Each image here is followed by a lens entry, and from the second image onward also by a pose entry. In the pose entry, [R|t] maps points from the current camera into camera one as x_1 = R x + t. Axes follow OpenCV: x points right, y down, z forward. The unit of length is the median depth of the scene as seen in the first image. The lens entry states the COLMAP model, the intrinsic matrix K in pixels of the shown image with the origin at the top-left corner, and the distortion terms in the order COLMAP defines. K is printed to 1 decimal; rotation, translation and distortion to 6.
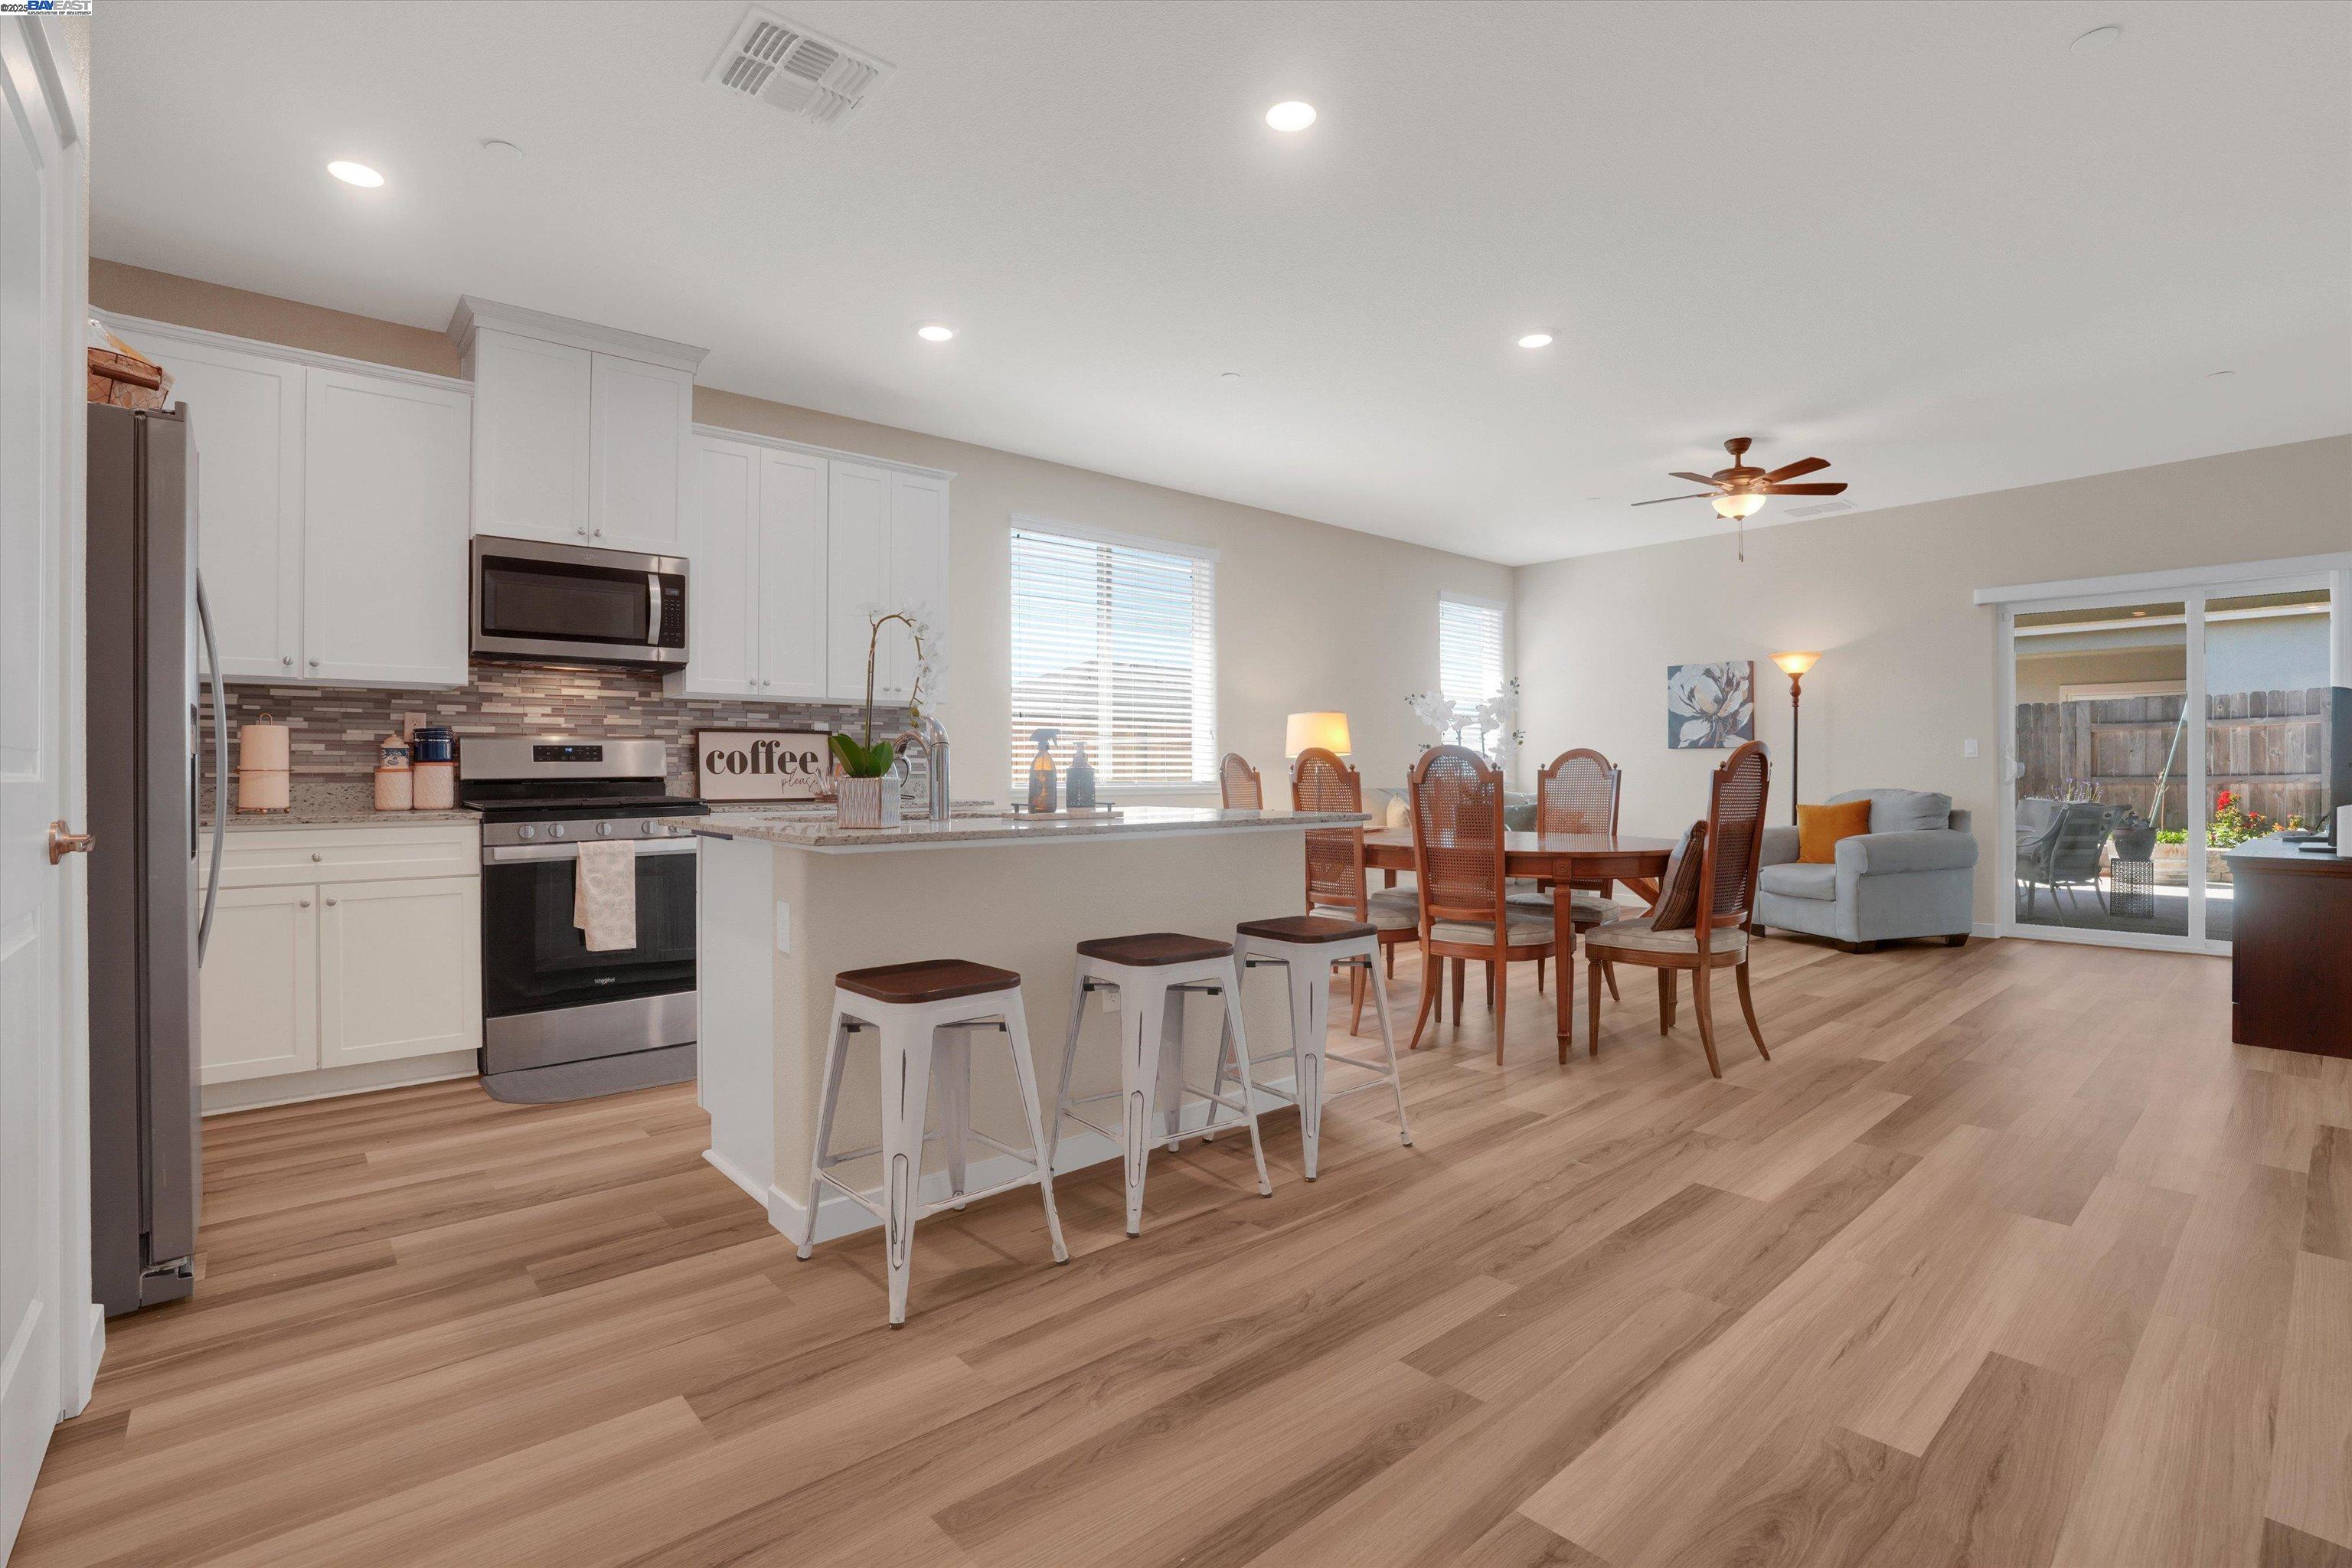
lens RADIAL K [[1093.3, 0, 1173.1], [0, 1093.3, 771.2], [0, 0, 1]] dist [-0.053556, 0.017966]
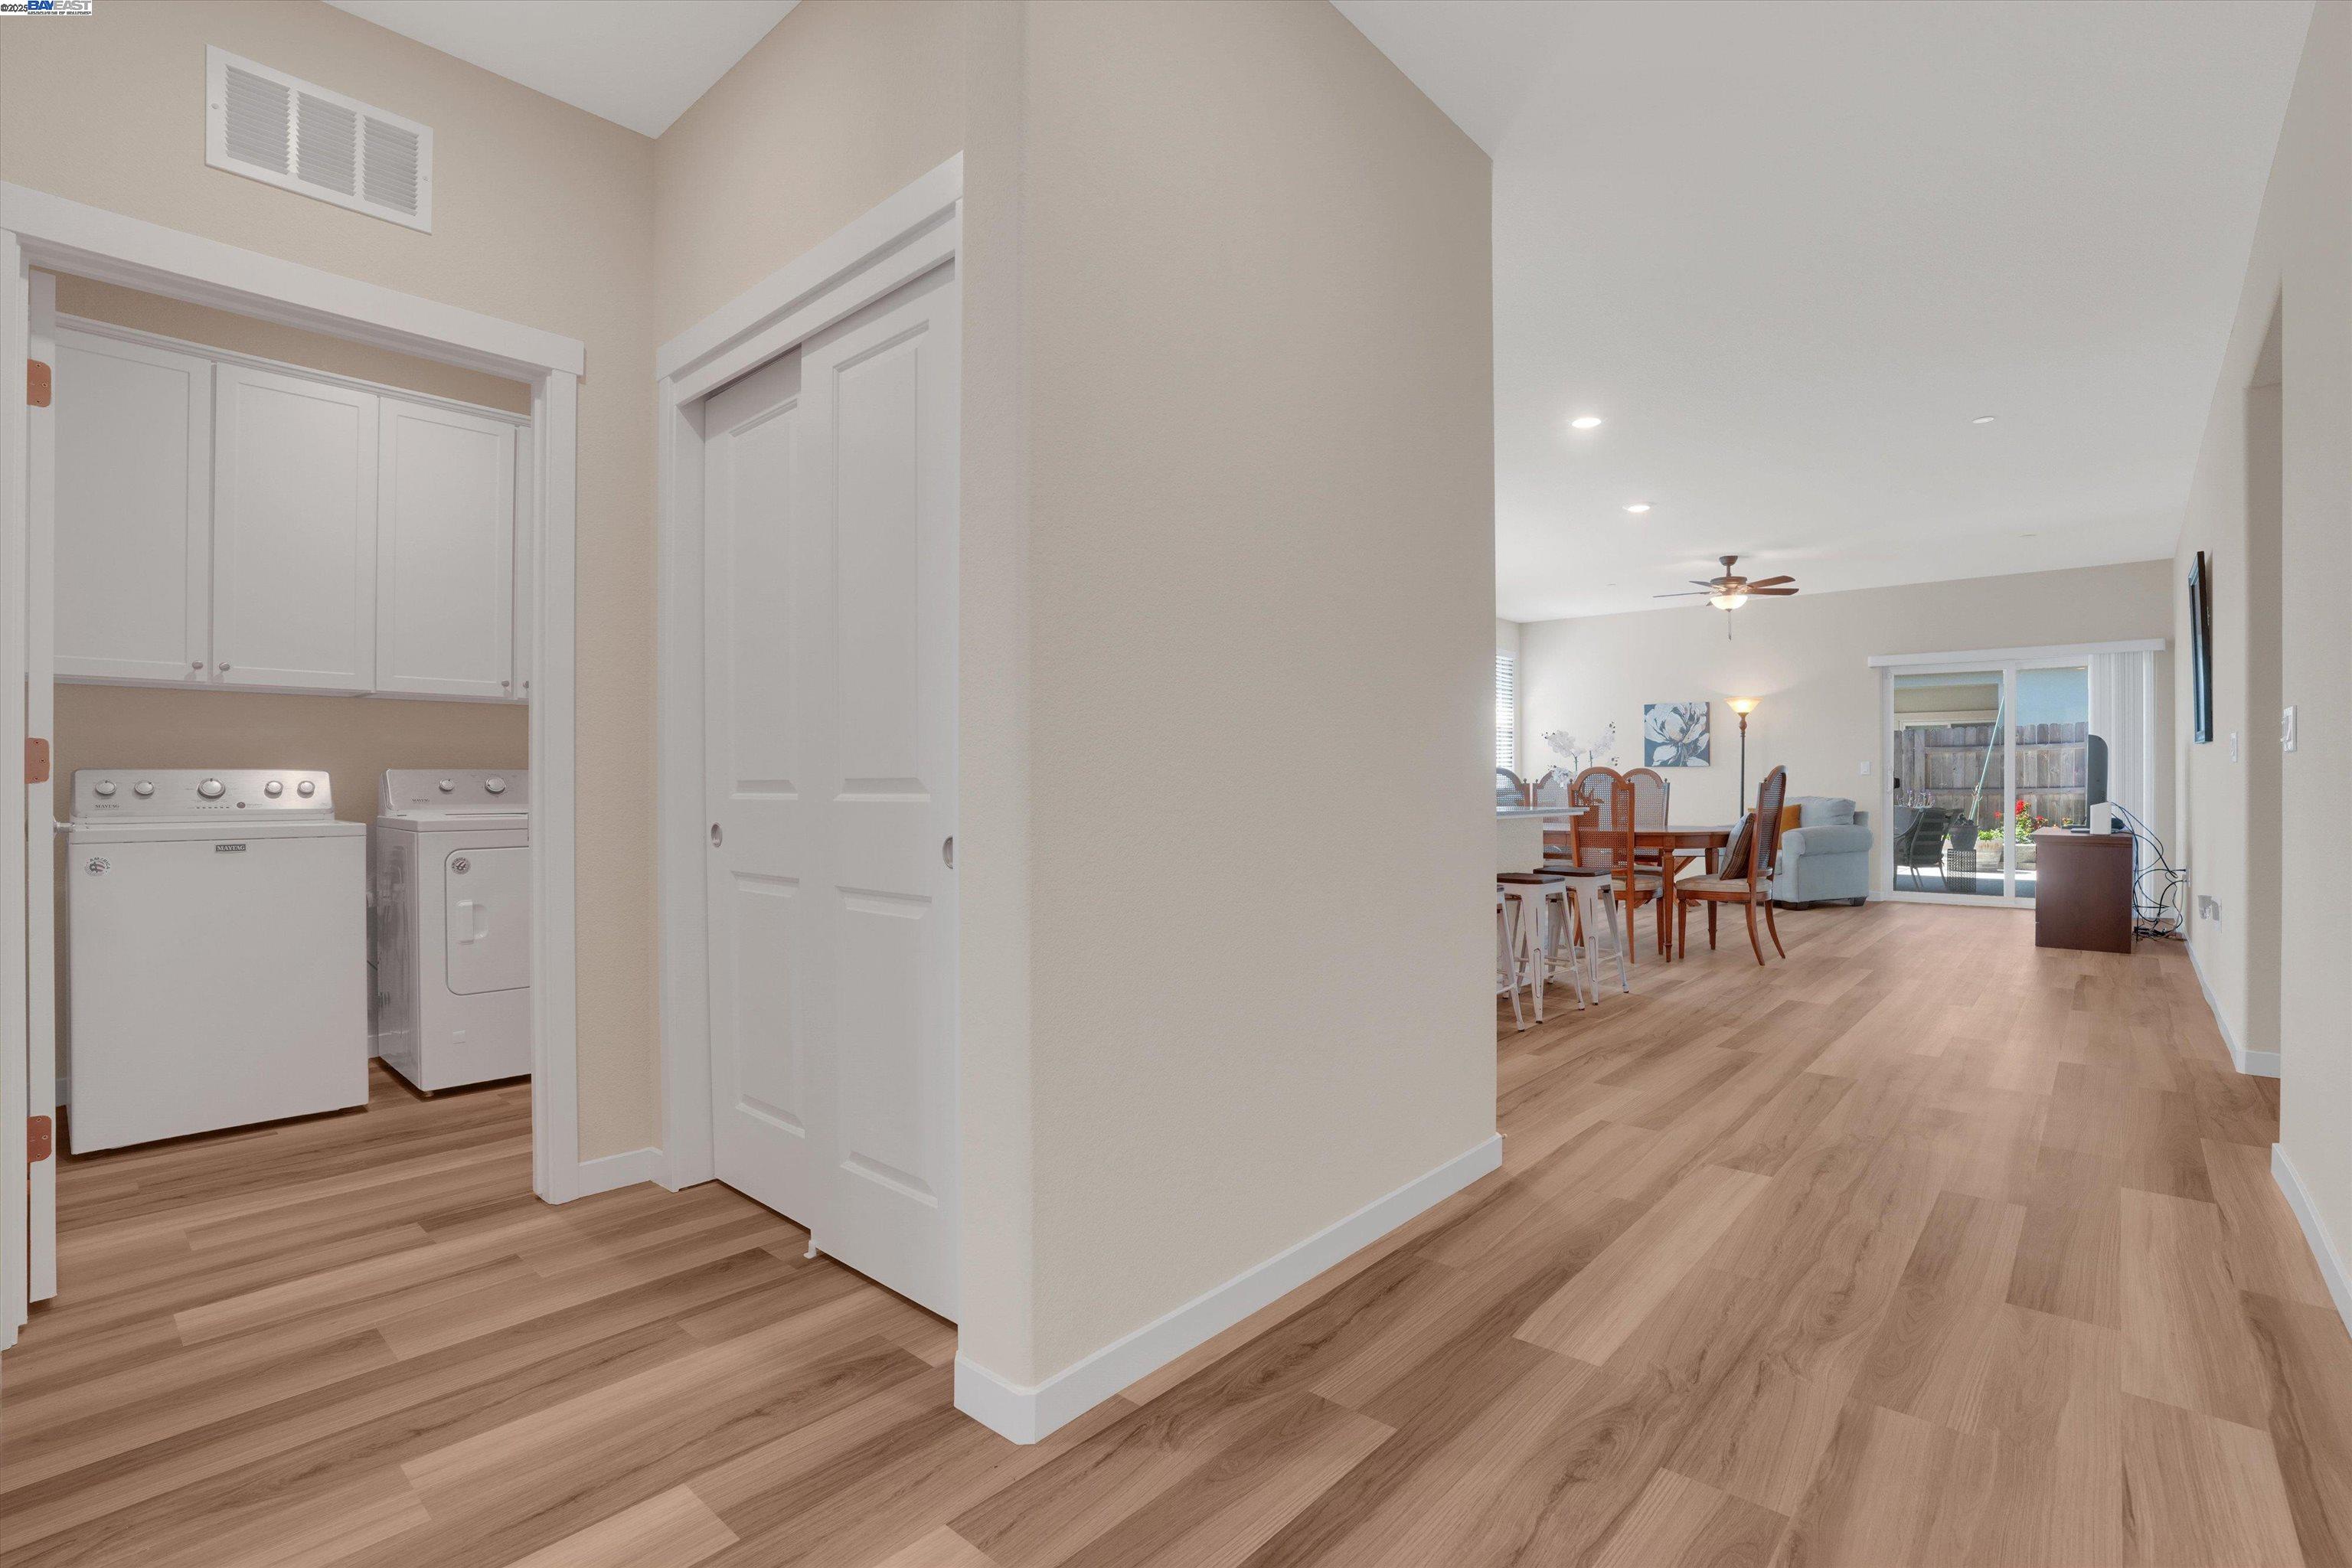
lens RADIAL K [[1093.3, 0, 1170.4], [0, 1093.3, 789.8], [0, 0, 1]] dist [-0.053556, 0.017966]
pose [[0.993200, 0.001745, 0.116409, -0.452512], [-0.002500, 0.999977, 0.006339, 0.000918], [-0.116395, -0.006587, 0.993181, -0.417745]]
